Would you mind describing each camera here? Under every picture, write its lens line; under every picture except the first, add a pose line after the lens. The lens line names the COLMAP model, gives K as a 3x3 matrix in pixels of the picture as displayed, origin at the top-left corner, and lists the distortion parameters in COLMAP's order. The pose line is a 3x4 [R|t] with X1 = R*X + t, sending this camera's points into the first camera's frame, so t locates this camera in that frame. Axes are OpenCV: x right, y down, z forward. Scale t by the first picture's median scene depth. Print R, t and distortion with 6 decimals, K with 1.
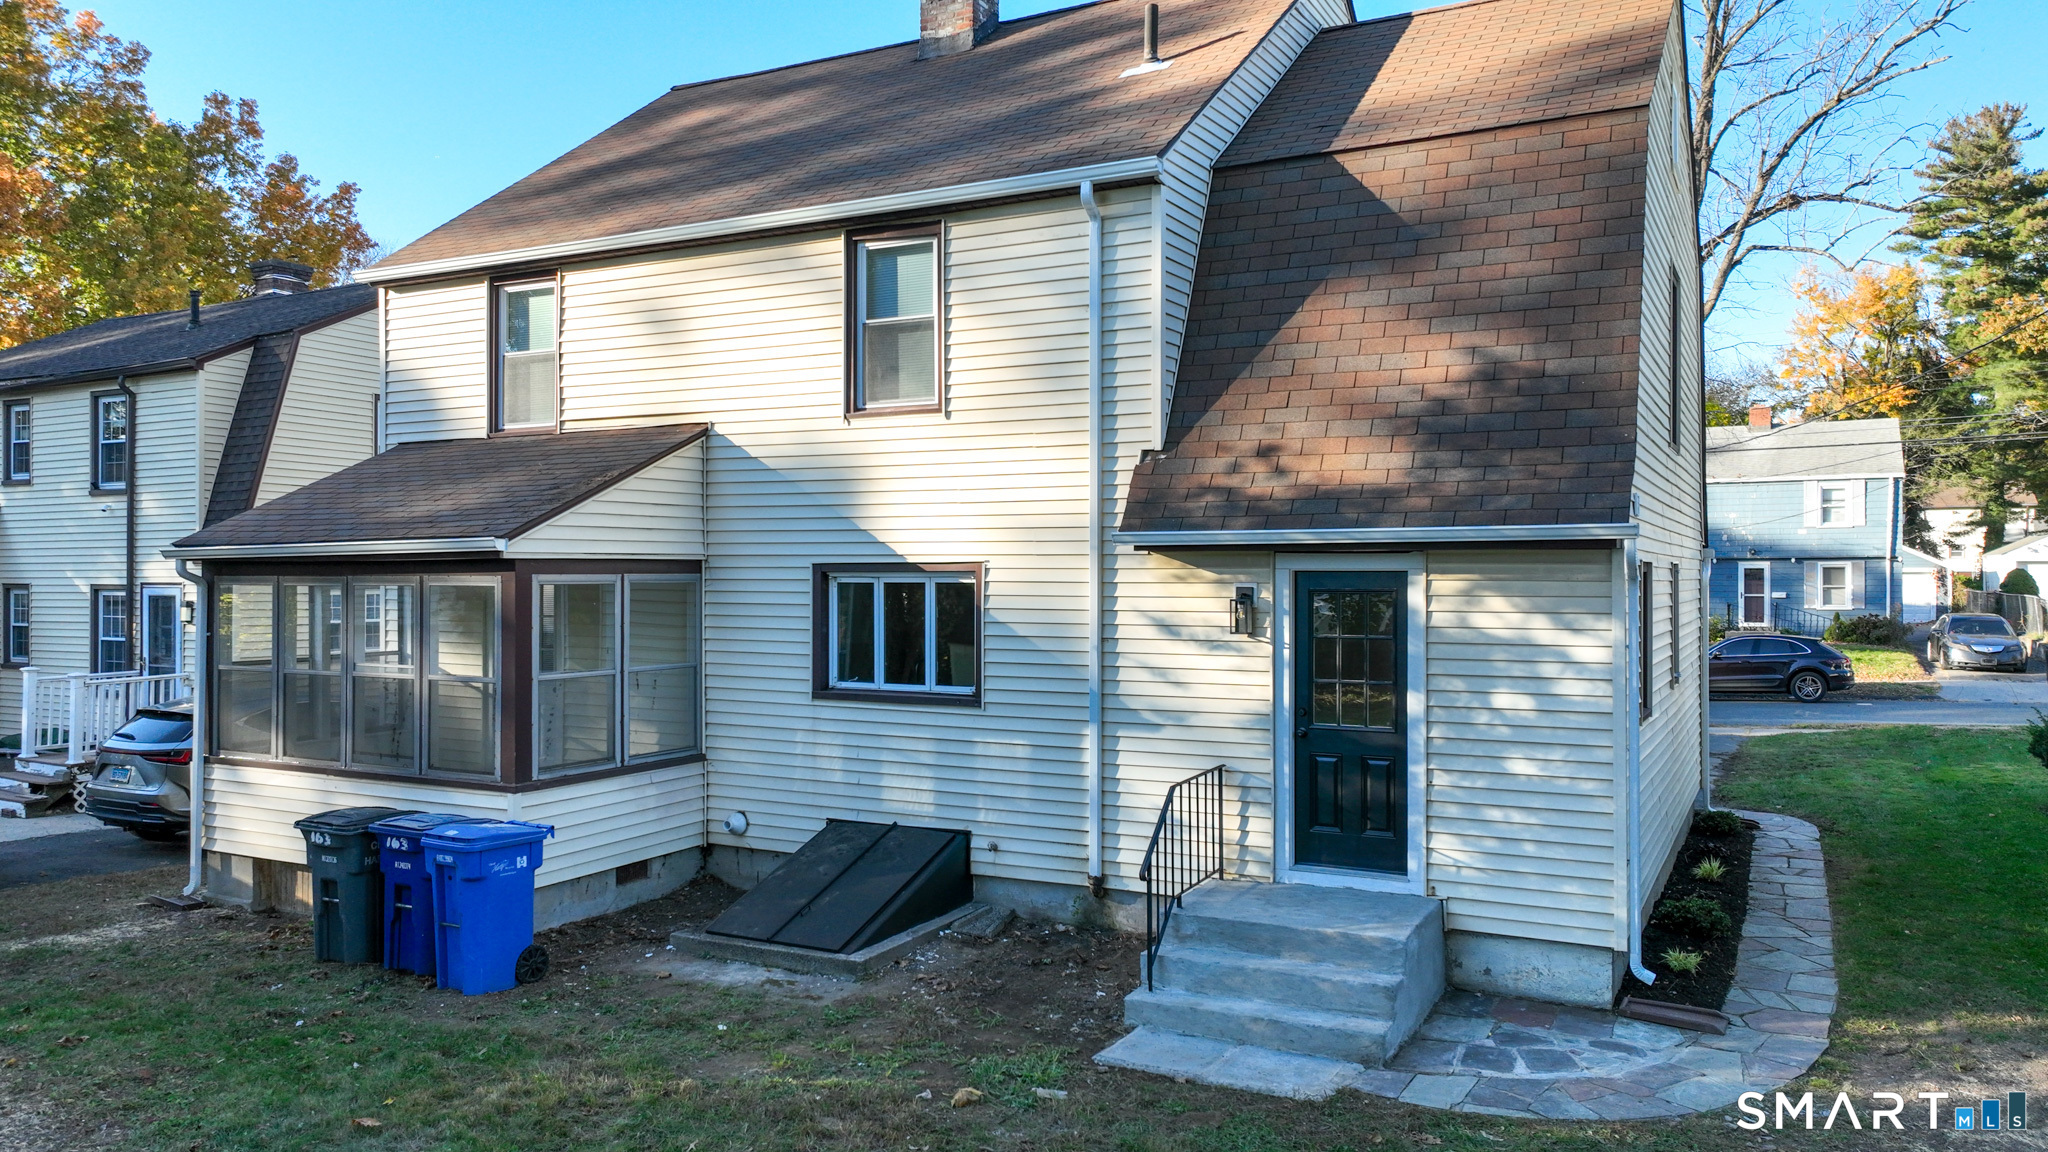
lens RADIAL K [[1423.7, 0, 1021.3], [0, 1423.7, 569.8], [0, 0, 1]] dist [0.003517, 0.003295]
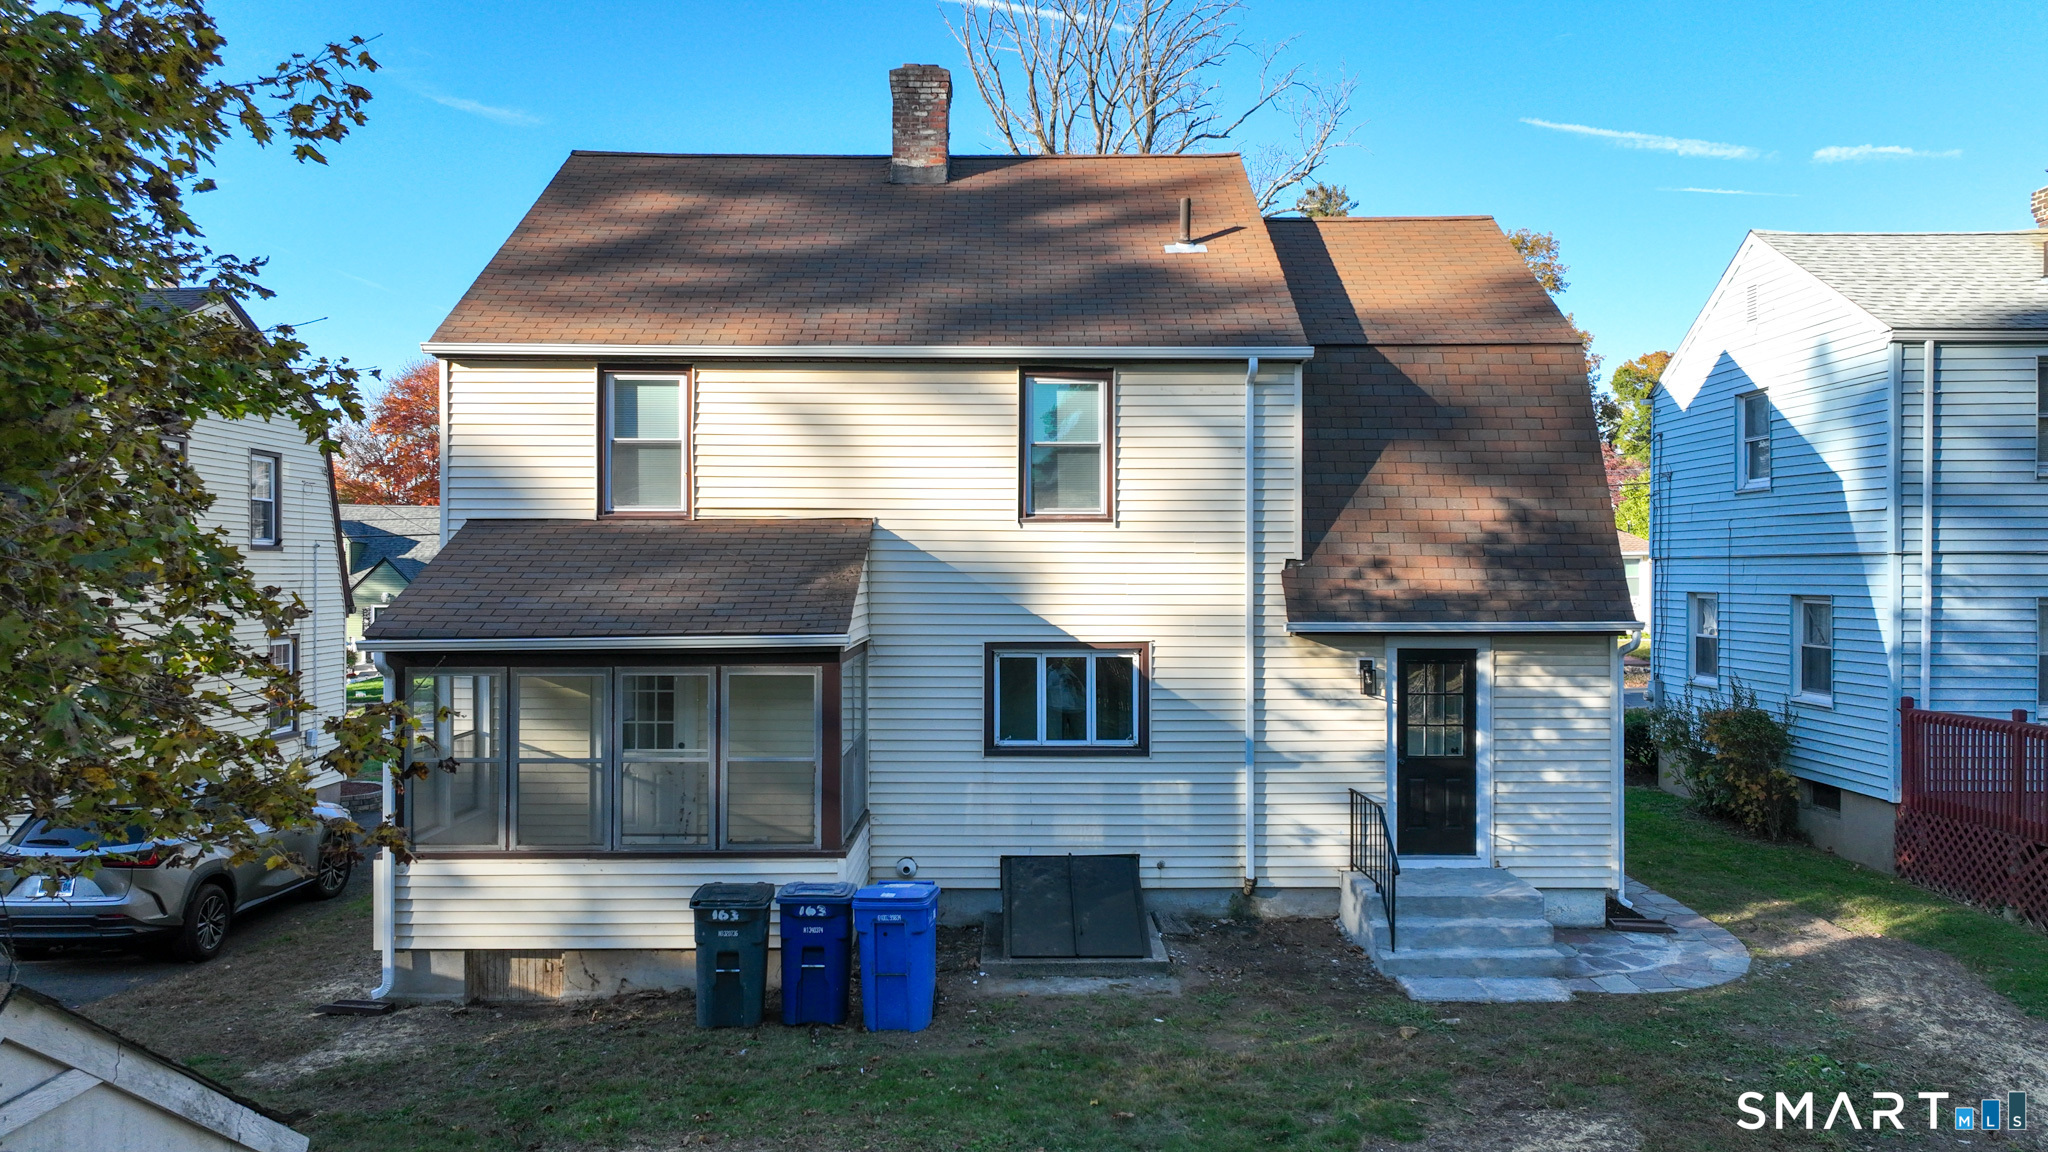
lens RADIAL K [[1409.7, 0, 1024.0], [0, 1409.7, 576.0], [0, 0, 1]] dist [0.002276, 0.001581]
pose [[0.879222, 0.000468, 0.476413, -0.792300], [-0.001267, 0.999998, 0.001355, -0.071835], [-0.476411, -0.001795, 0.879221, -0.057244]]
